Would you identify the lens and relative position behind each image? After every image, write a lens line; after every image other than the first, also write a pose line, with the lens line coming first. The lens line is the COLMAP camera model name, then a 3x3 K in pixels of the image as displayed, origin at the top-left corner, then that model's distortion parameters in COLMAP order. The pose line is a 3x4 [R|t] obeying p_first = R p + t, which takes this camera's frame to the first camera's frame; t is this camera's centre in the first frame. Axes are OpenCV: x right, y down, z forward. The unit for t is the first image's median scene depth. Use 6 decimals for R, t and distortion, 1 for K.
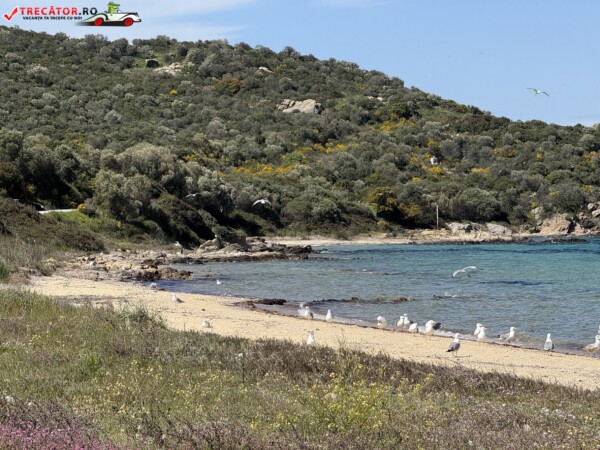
lens RADIAL K [[2054.0, 0, 298.2], [0, 2054.0, 224.5], [0, 0, 1]] dist [0.070857, 0.000000]
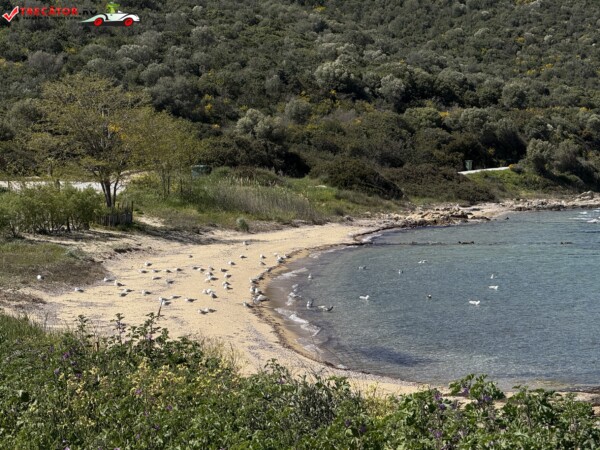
lens RADIAL K [[2054.0, 0, 299.6], [0, 2054.0, 224.6], [0, 0, 1]] dist [0.070857, 0.000000]
pose [[0.927683, 0.012064, -0.373175, 0.171101], [0.002742, 0.999231, 0.039118, -0.014648], [0.373360, -0.037312, 0.926936, -0.204977]]
